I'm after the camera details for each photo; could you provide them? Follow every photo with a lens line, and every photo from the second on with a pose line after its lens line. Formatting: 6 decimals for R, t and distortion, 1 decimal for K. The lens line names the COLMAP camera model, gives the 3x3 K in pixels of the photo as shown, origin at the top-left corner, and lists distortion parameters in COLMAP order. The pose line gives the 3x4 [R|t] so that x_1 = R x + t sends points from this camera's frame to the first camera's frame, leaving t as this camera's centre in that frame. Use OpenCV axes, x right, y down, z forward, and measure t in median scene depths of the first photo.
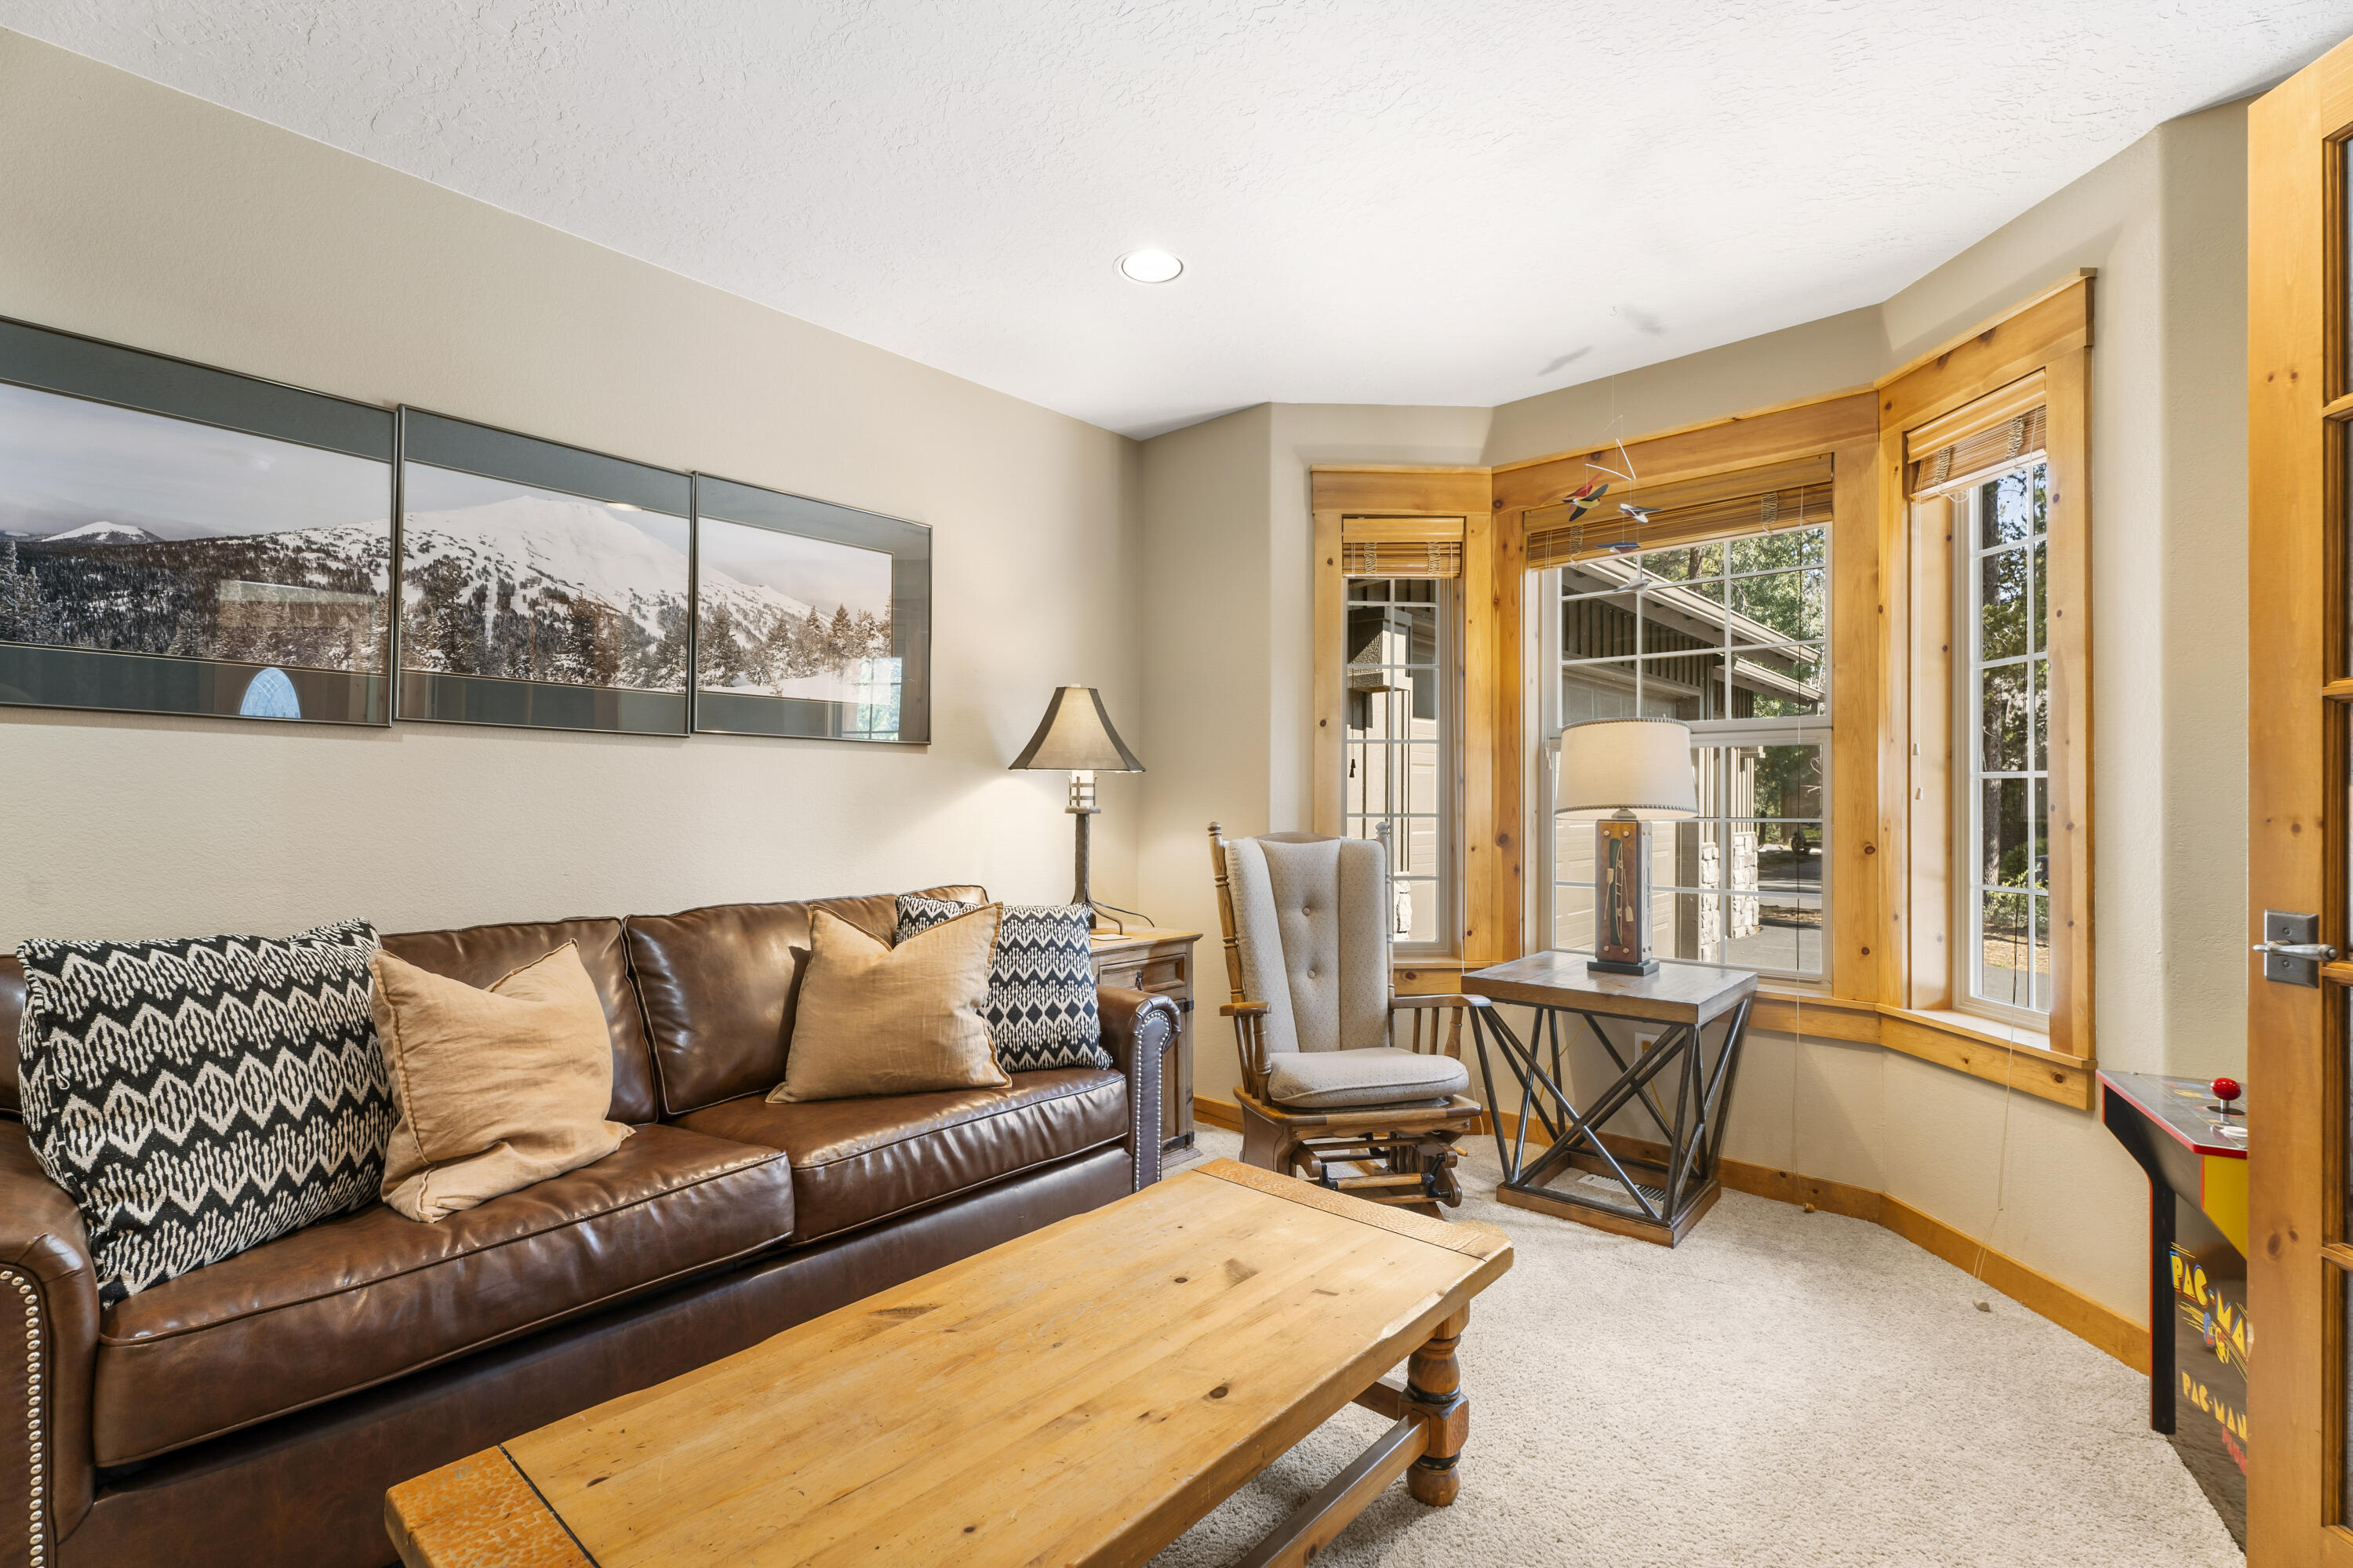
lens RADIAL K [[1061.0, 0, 1167.6], [0, 1061.0, 788.1], [0, 0, 1]] dist [0.000265, -0.000330]
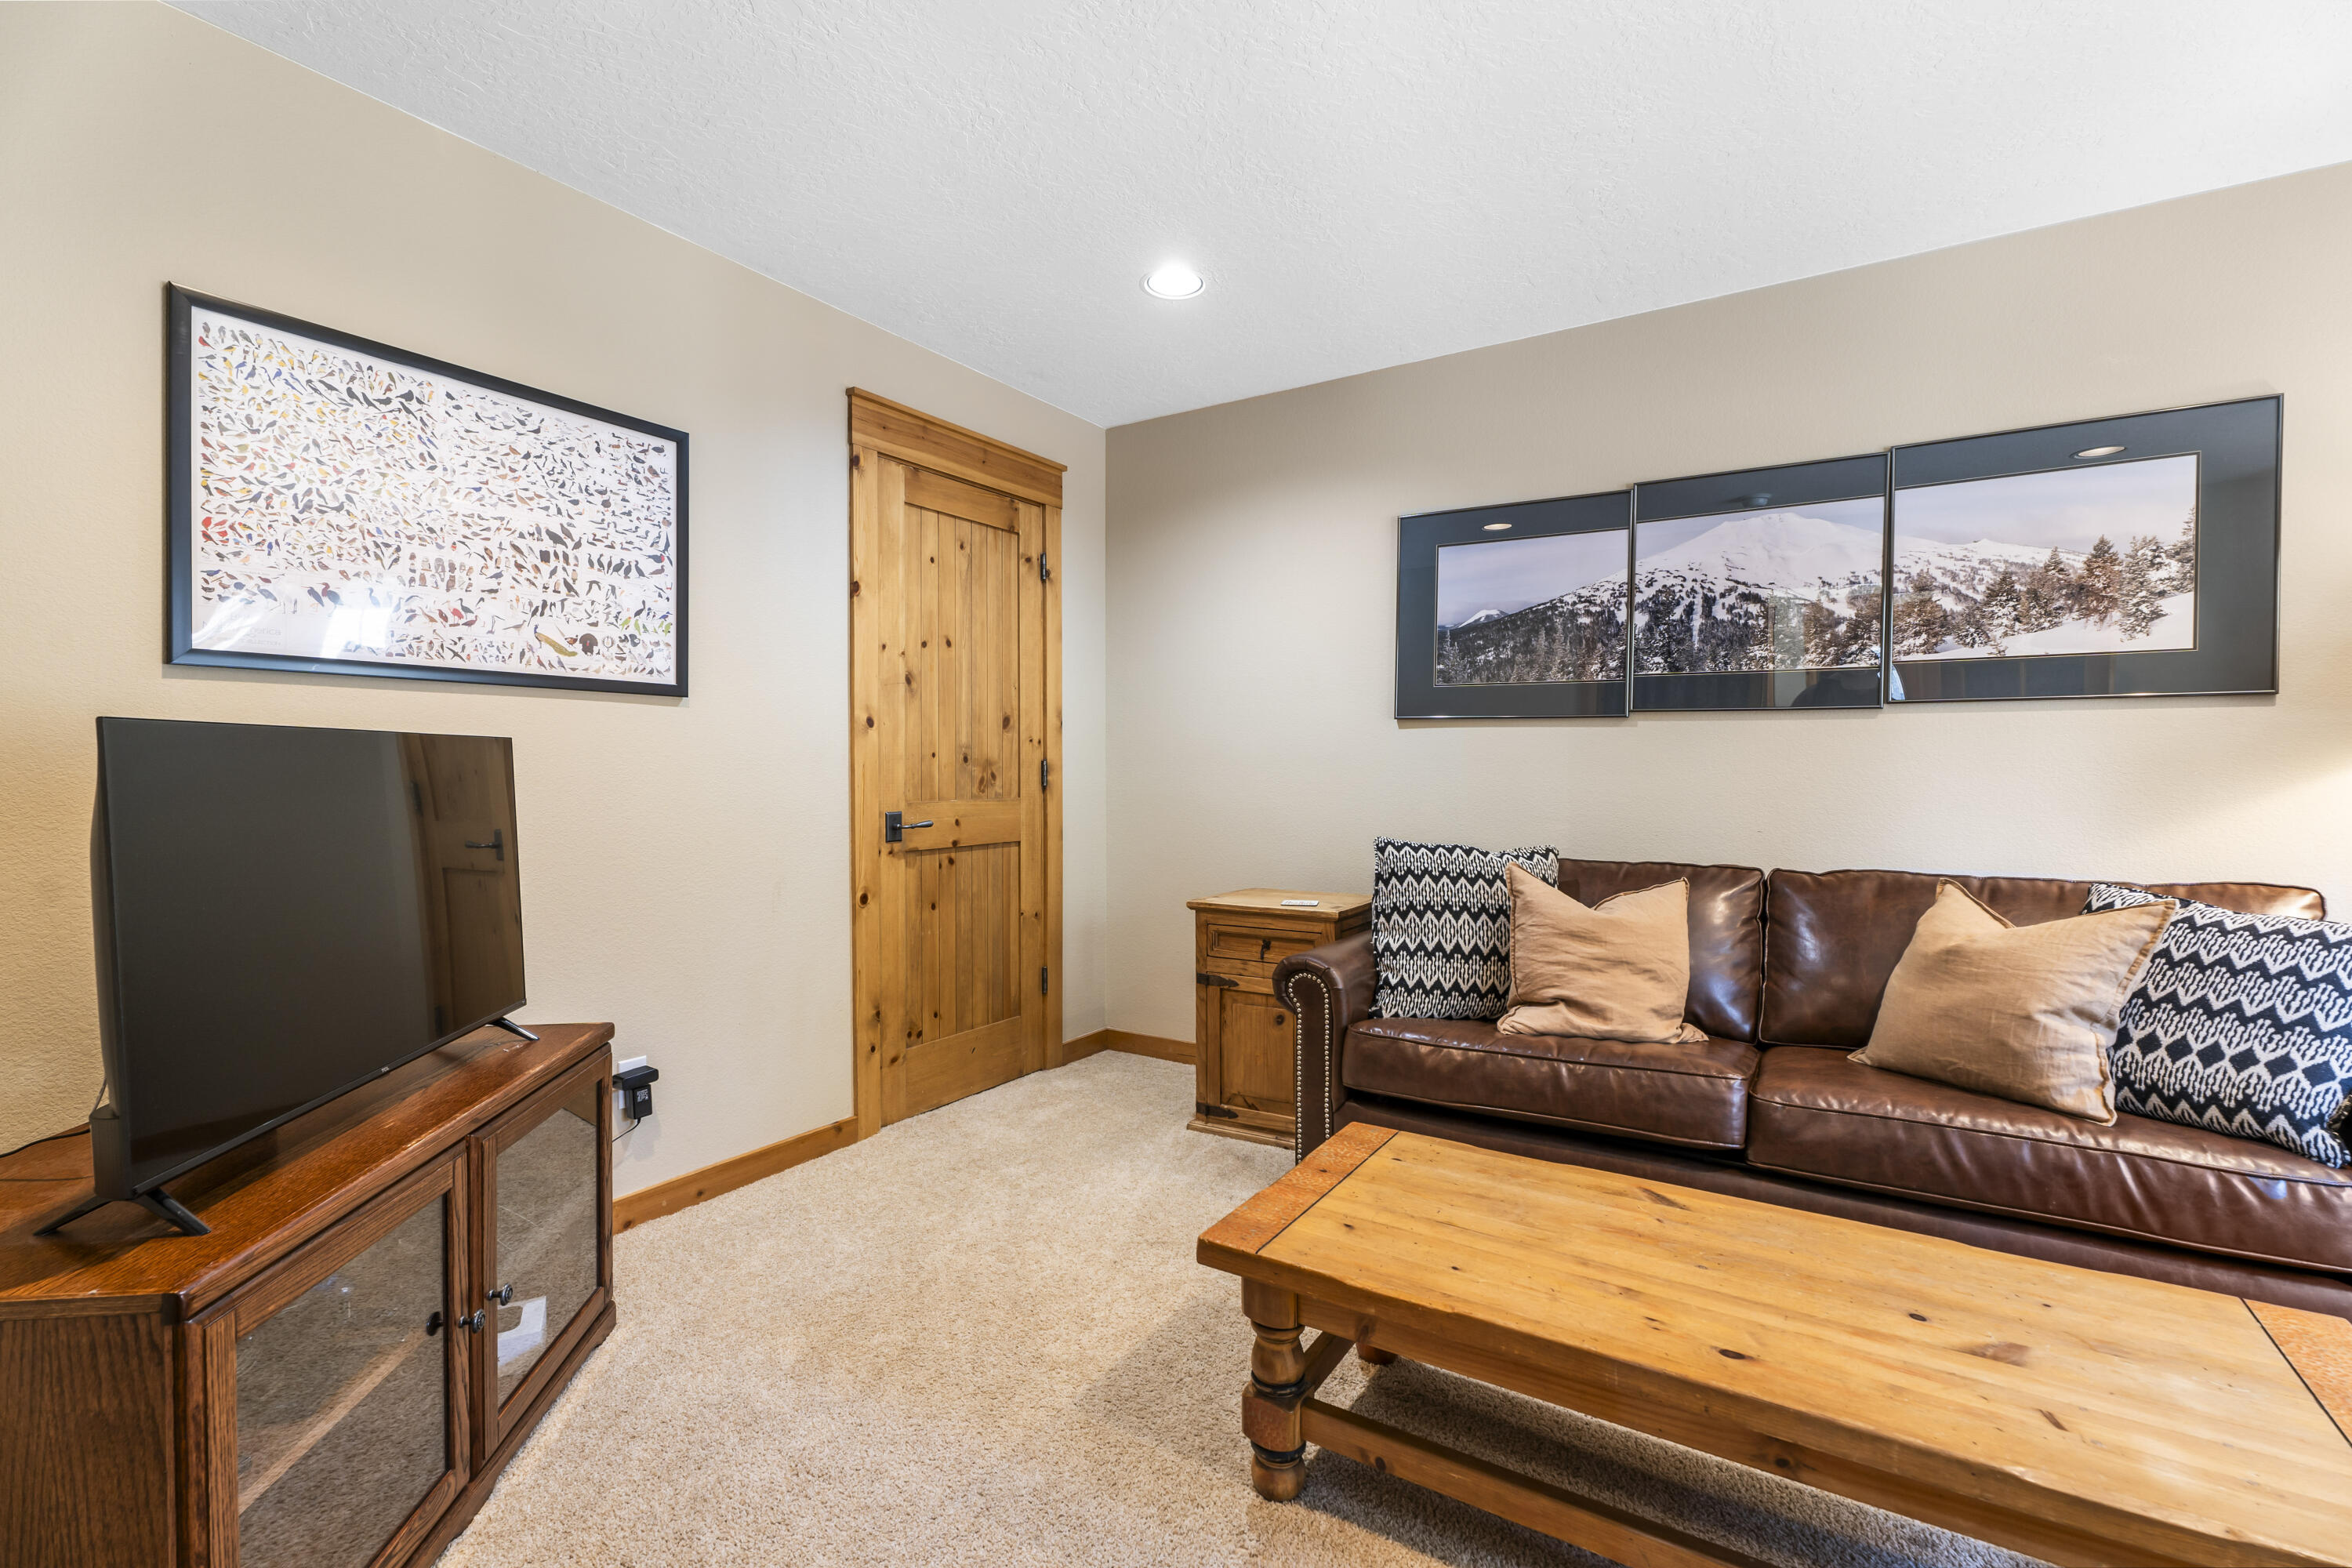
lens RADIAL K [[1060.5, 0, 1174.3], [0, 1060.5, 777.1], [0, 0, 1]] dist [0.000265, -0.000330]
pose [[0.149786, 0.006728, -0.988696, 0.548746], [0.010332, 0.999912, 0.008369, 0.004359], [0.988665, -0.011469, 0.149703, 0.189833]]
